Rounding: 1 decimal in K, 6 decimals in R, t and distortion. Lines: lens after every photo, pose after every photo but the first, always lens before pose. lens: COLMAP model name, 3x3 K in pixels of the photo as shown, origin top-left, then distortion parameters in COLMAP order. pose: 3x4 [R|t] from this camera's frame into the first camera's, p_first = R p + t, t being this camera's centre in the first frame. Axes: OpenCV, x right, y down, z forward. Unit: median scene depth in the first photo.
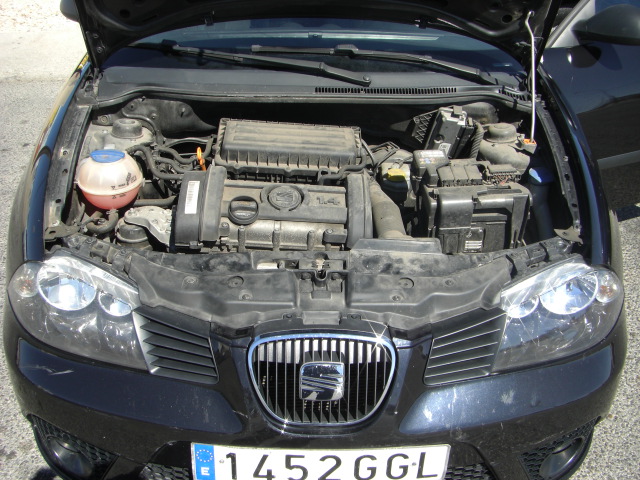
lens RADIAL K [[708.5, 0, 320.0], [0, 708.5, 240.0], [0, 0, 1]] dist [-0.146518, 0.004169]
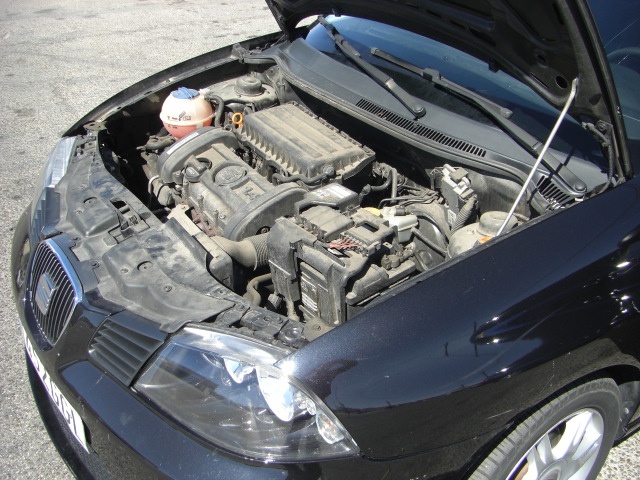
lens RADIAL K [[708.5, 0, 320.0], [0, 708.5, 240.0], [0, 0, 1]] dist [-0.146518, 0.004169]
pose [[0.547835, 0.417742, -0.724823, 0.718186], [-0.434719, 0.882396, 0.179989, -0.193426], [0.714770, 0.216490, 0.665008, 0.370486]]
